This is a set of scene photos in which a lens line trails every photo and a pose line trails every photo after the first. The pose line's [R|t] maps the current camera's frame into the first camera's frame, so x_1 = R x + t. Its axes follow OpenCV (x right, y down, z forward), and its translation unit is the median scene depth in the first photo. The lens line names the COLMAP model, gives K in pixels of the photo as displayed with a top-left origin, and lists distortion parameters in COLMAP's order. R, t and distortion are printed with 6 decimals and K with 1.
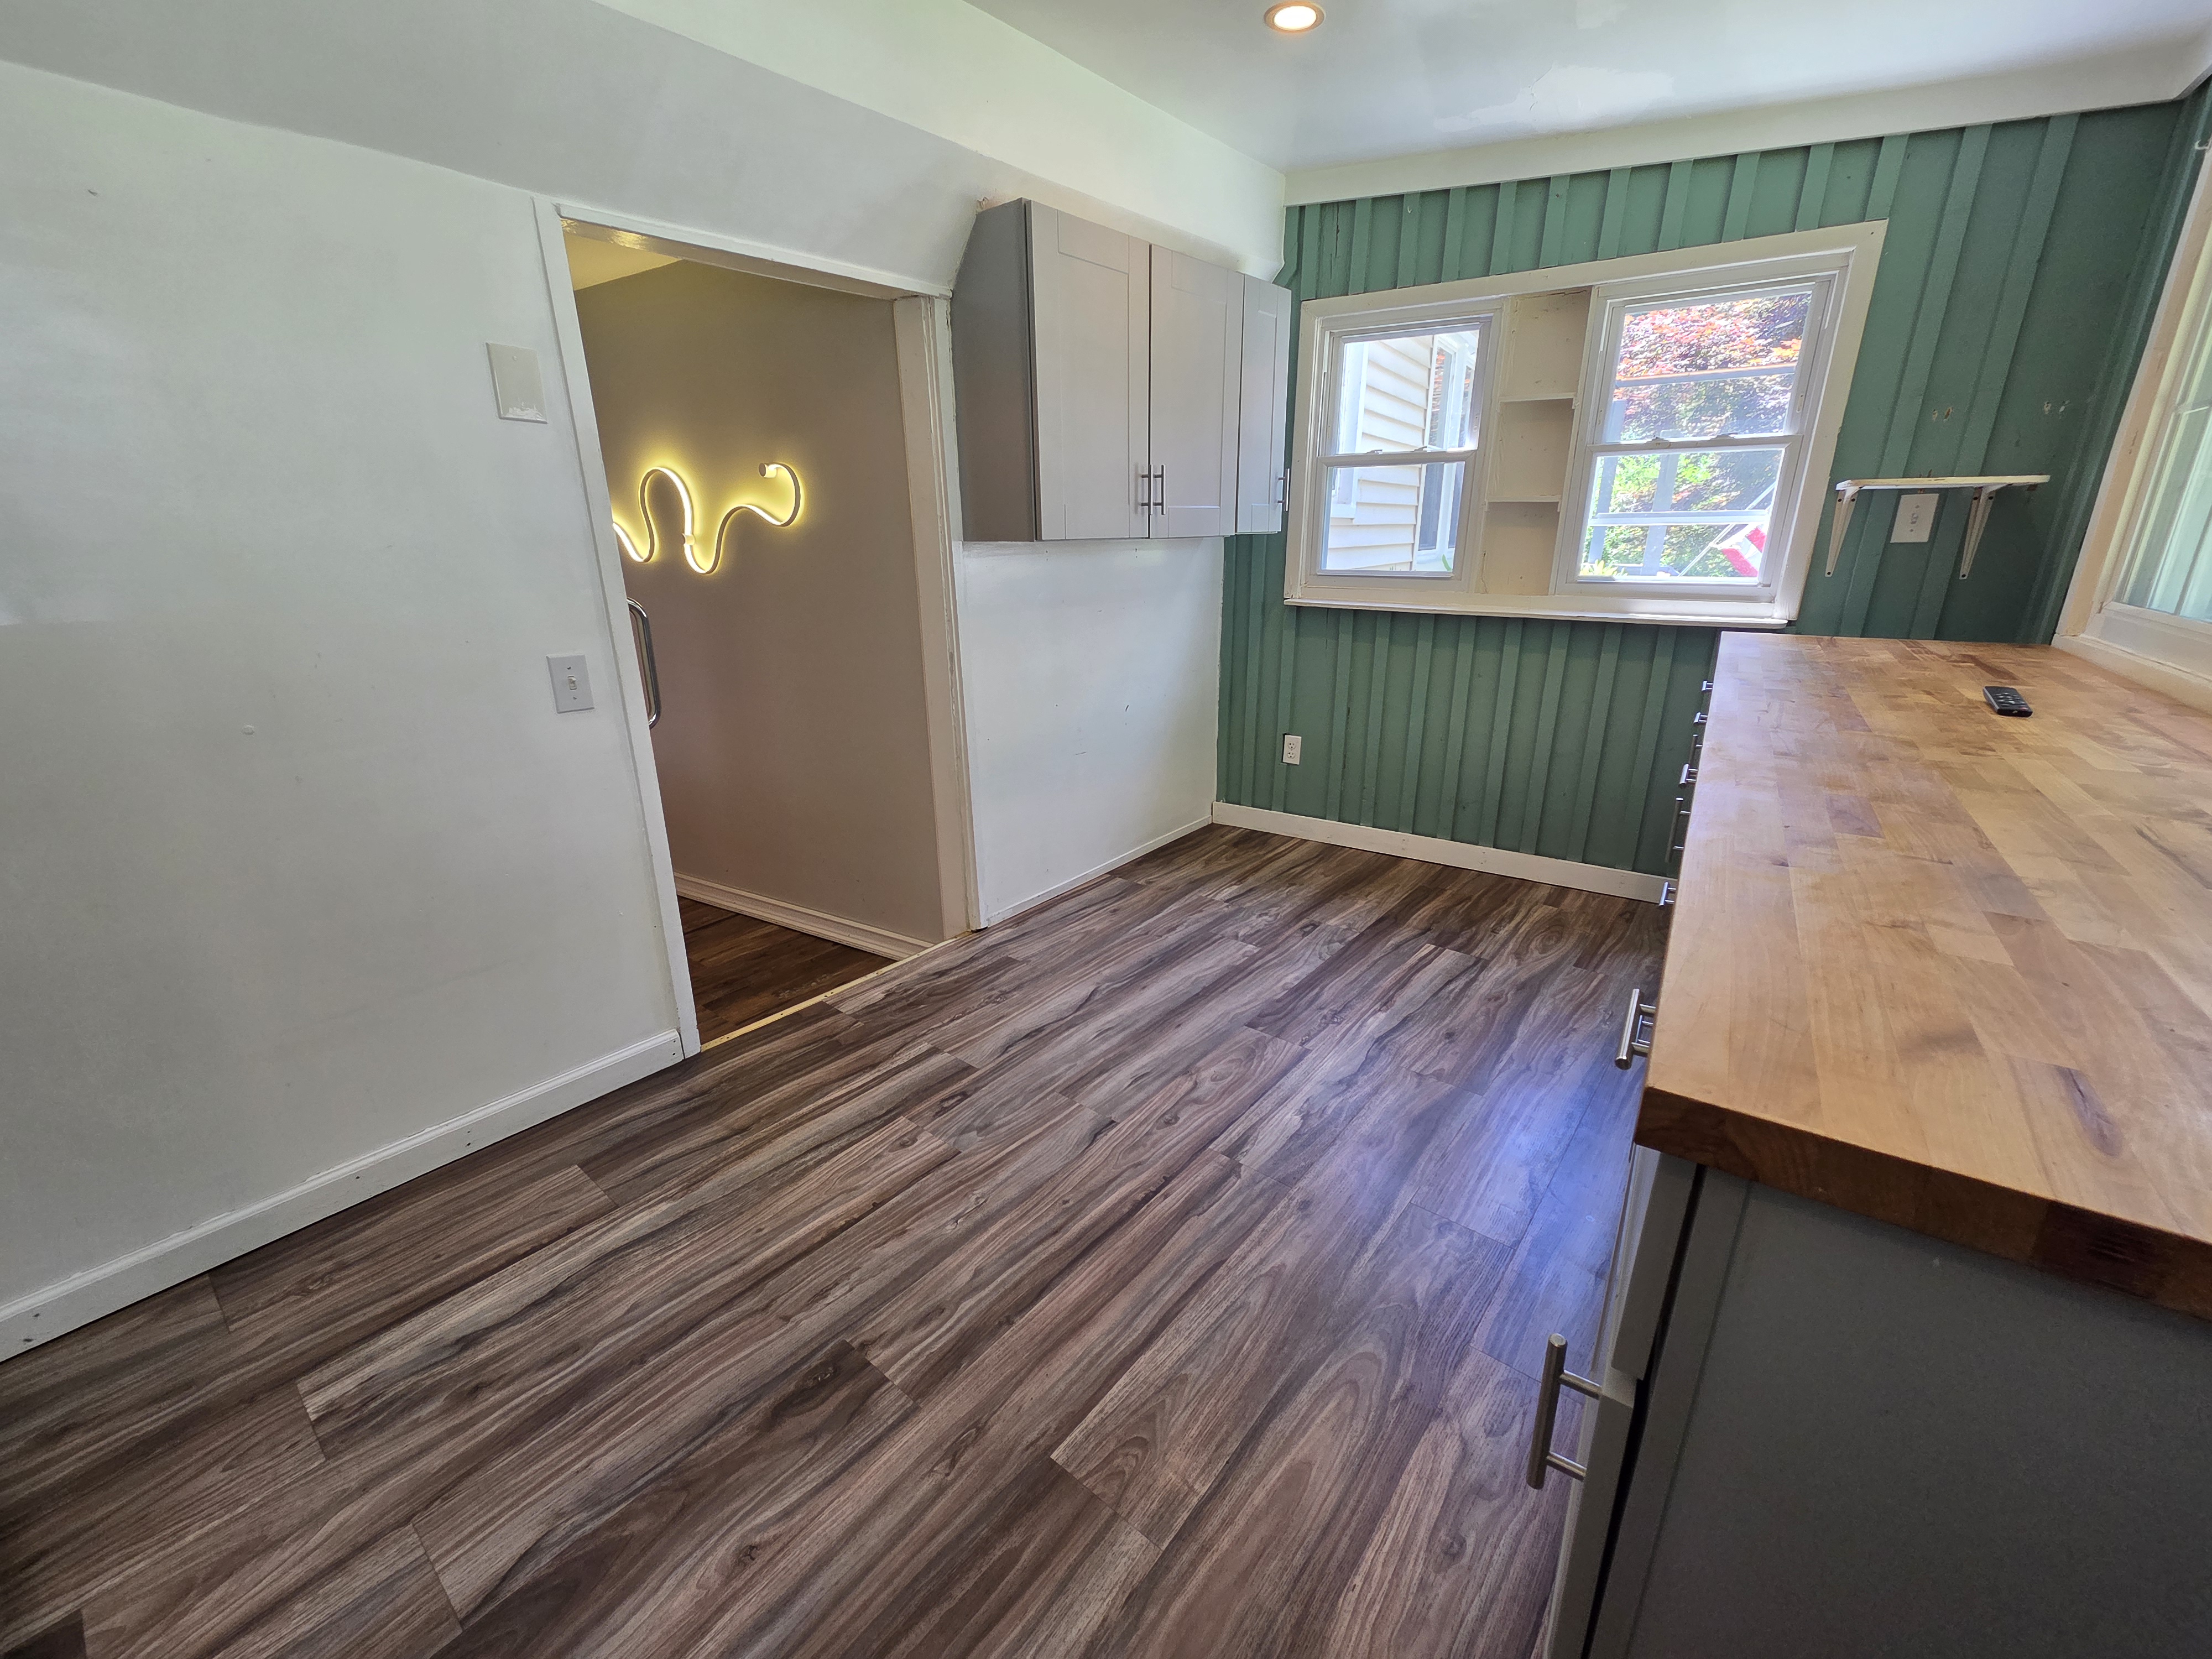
lens RADIAL K [[900.4, 0, 1106.9], [0, 900.4, 827.7], [0, 0, 1]] dist [0.002569, 0.000080]
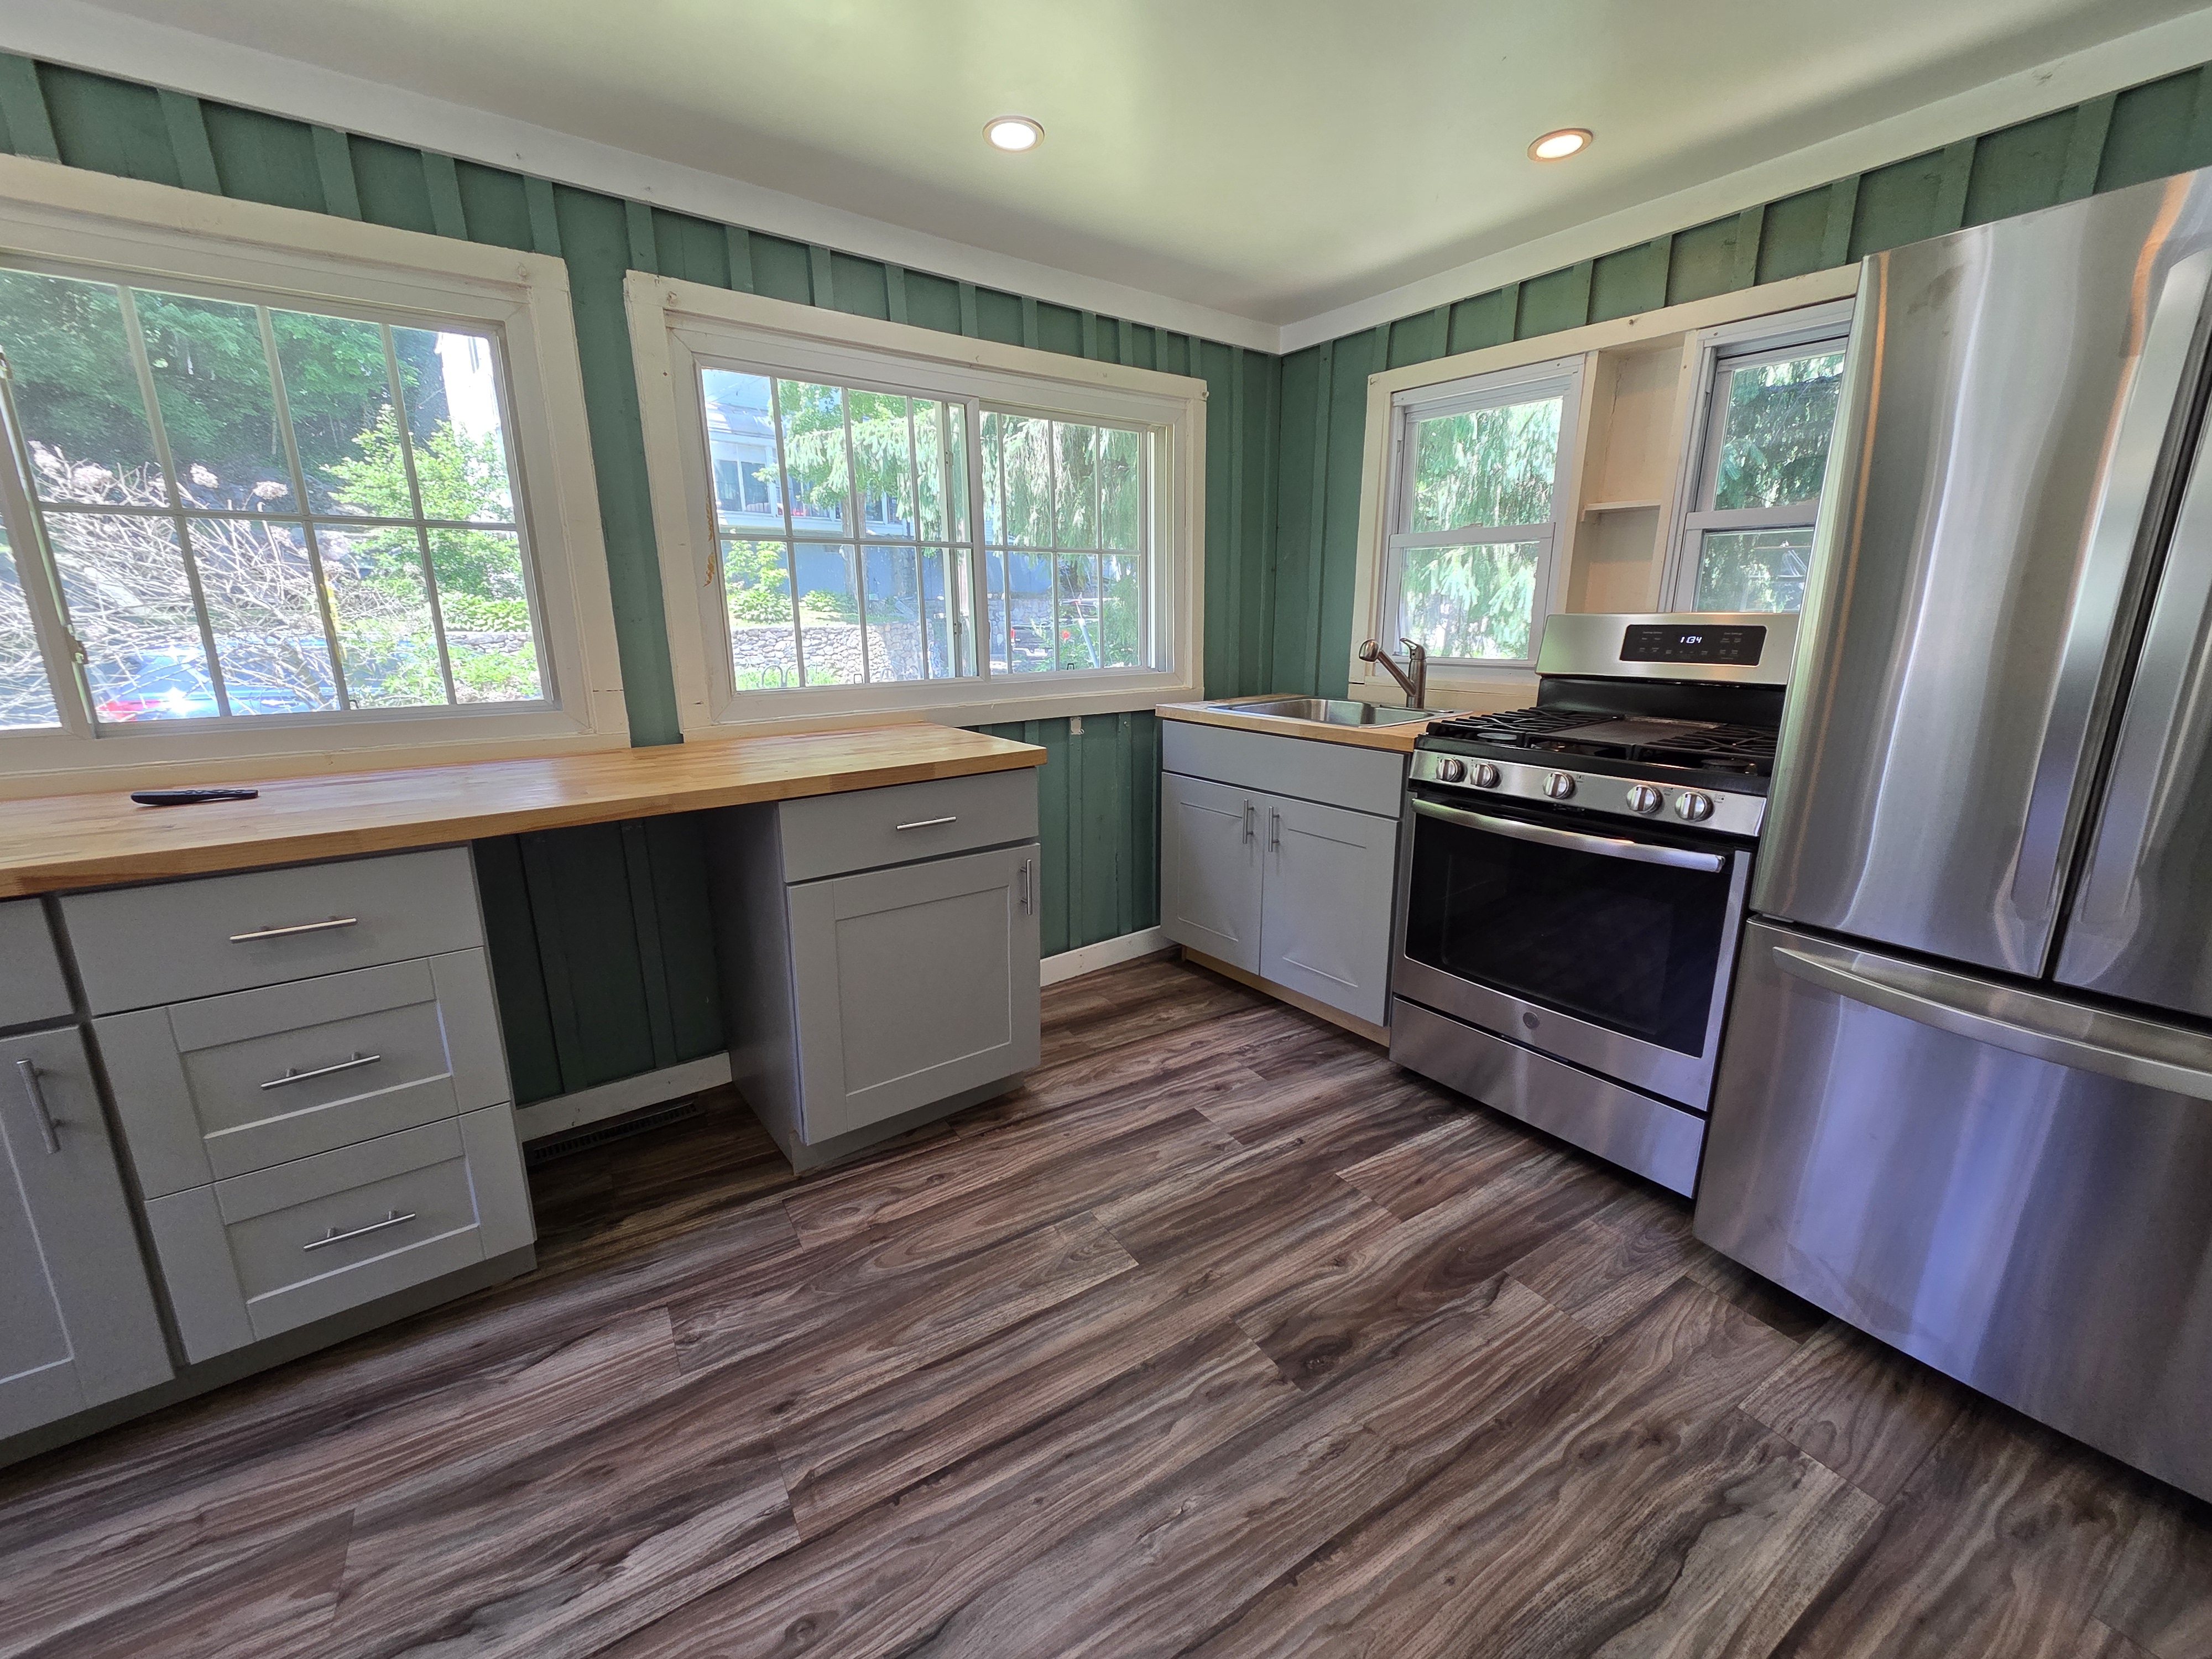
lens RADIAL K [[900.4, 0, 1106.9], [0, 900.4, 827.7], [0, 0, 1]] dist [0.002569, 0.000080]
pose [[-0.946233, -0.067136, 0.316442, -0.263080], [0.112567, 0.848751, 0.516672, -0.391734], [-0.303268, 0.524514, -0.795559, 1.124081]]
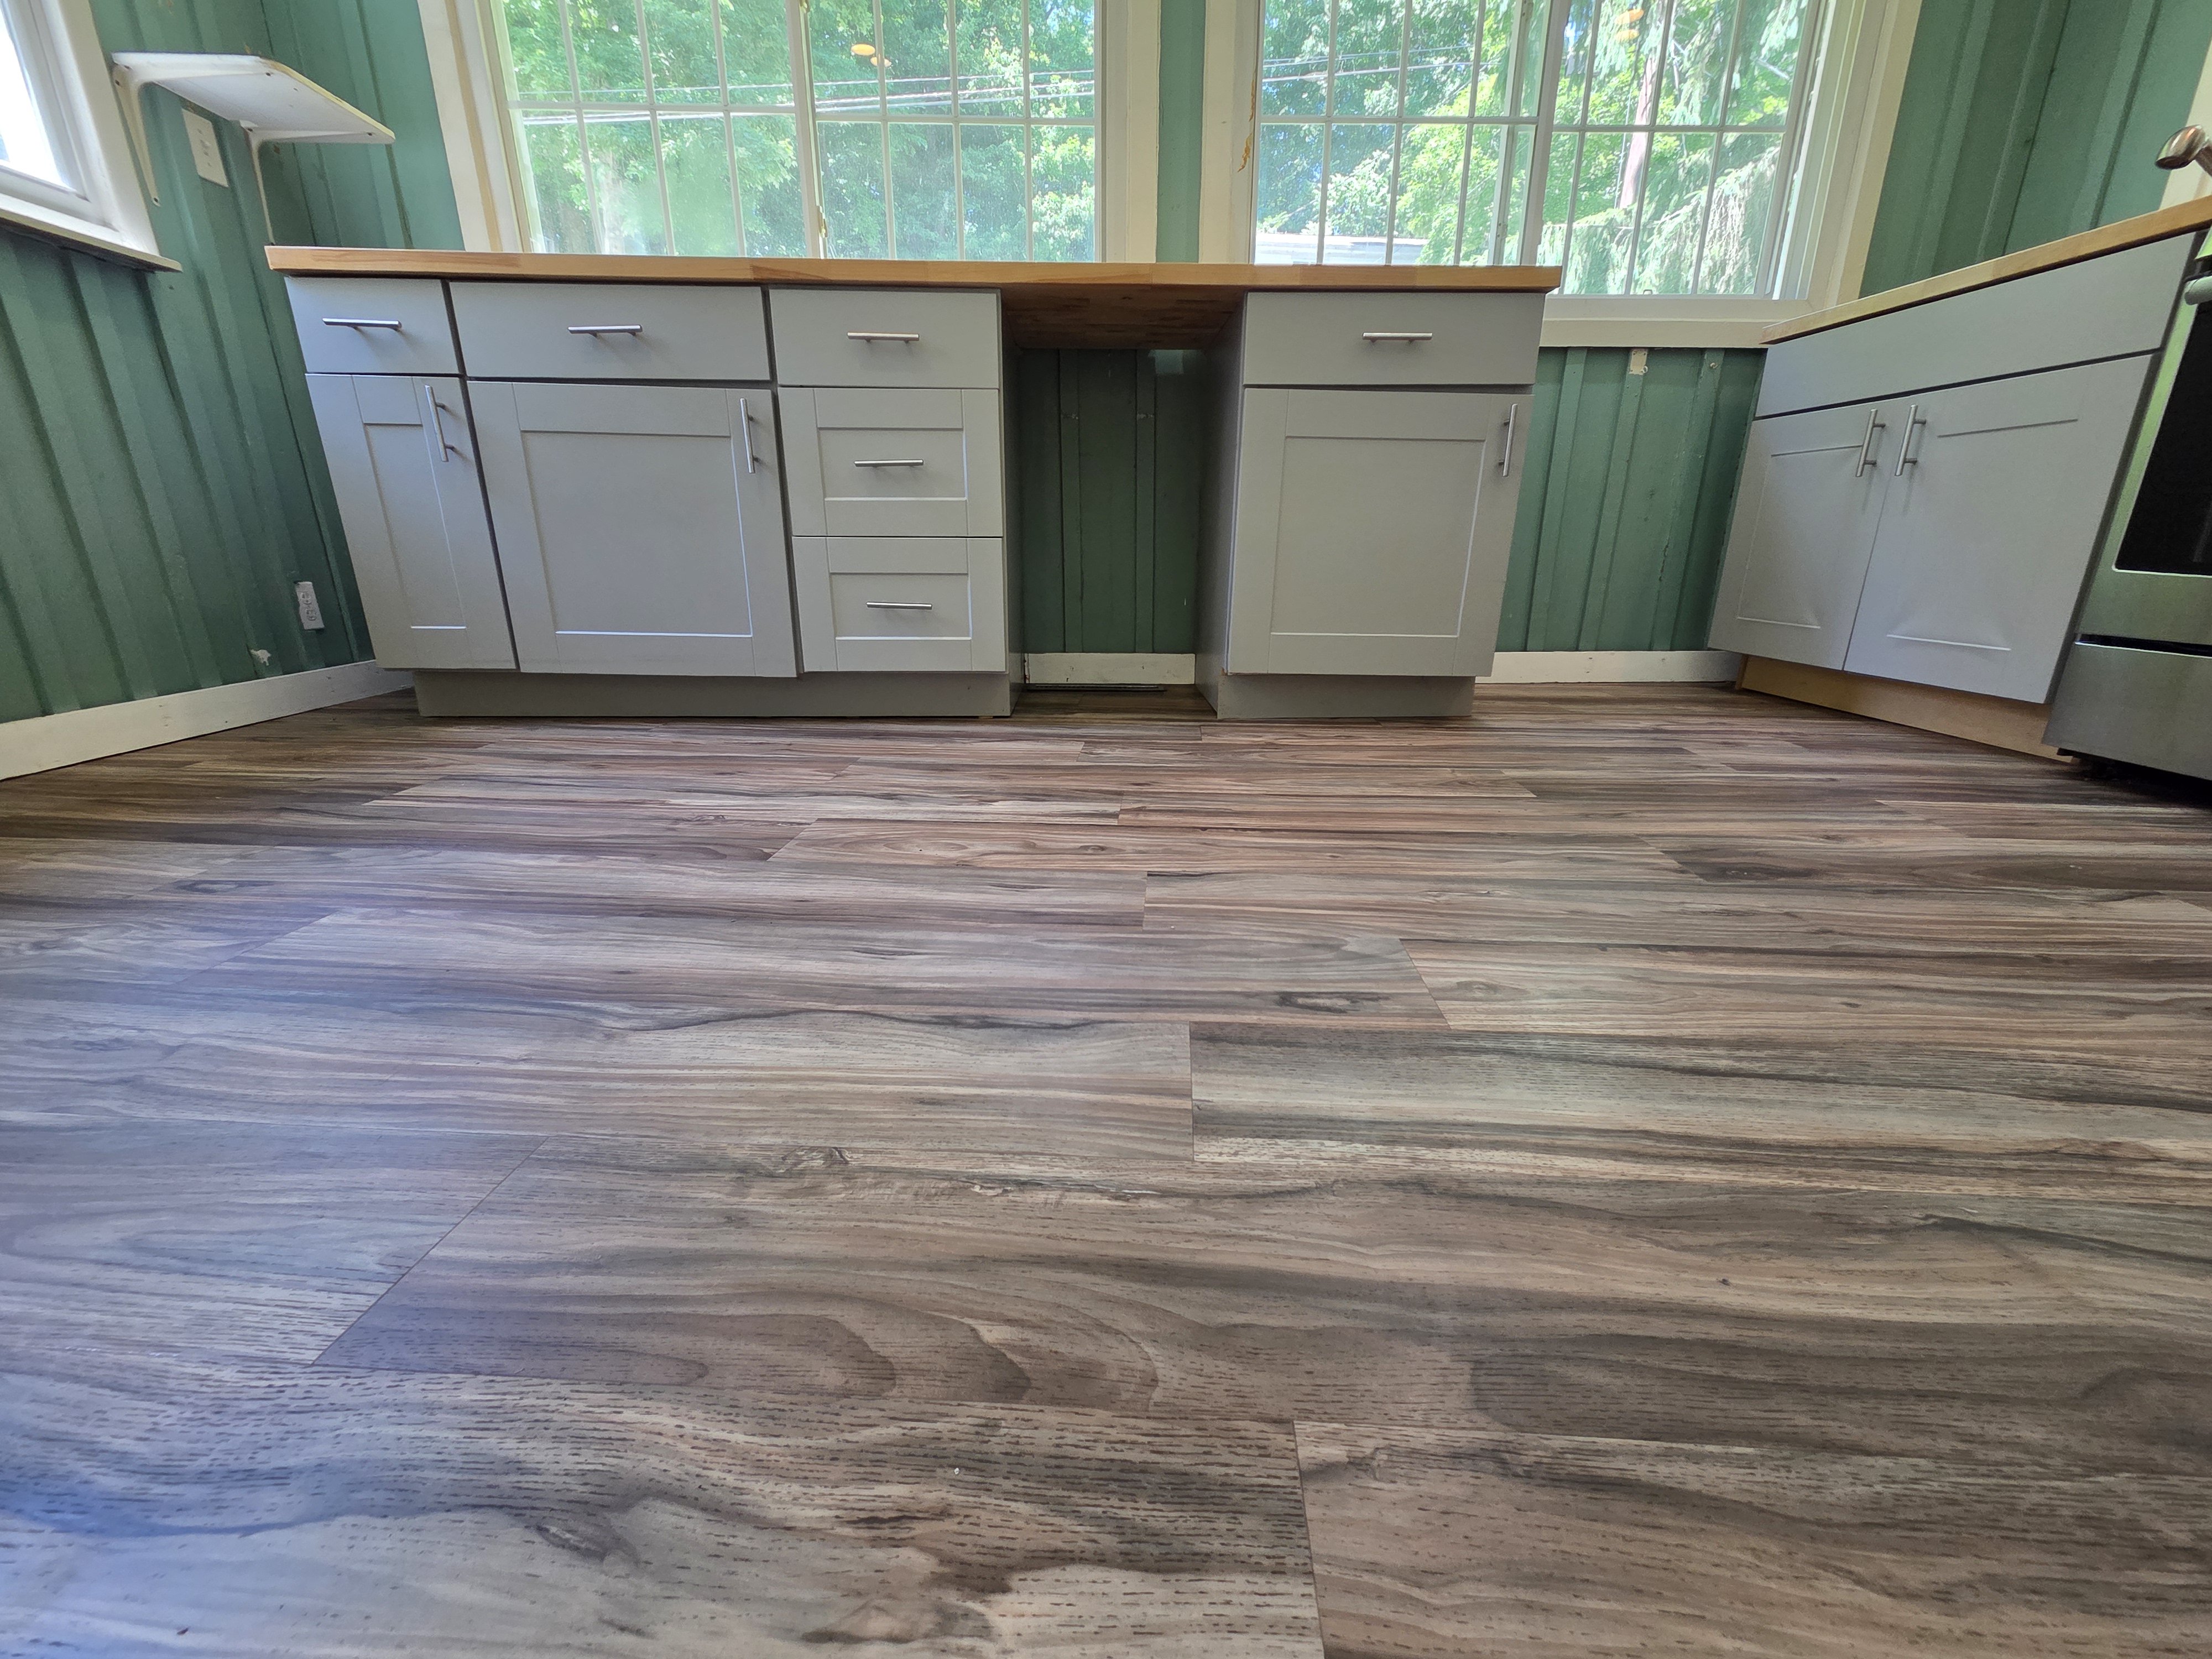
lens RADIAL K [[900.4, 0, 1106.9], [0, 900.4, 827.7], [0, 0, 1]] dist [0.002569, 0.000080]
pose [[-0.575916, -0.245084, 0.779907, -0.432283], [0.260841, 0.849051, 0.459428, 0.016838], [-0.774779, 0.468023, -0.425054, 1.251143]]
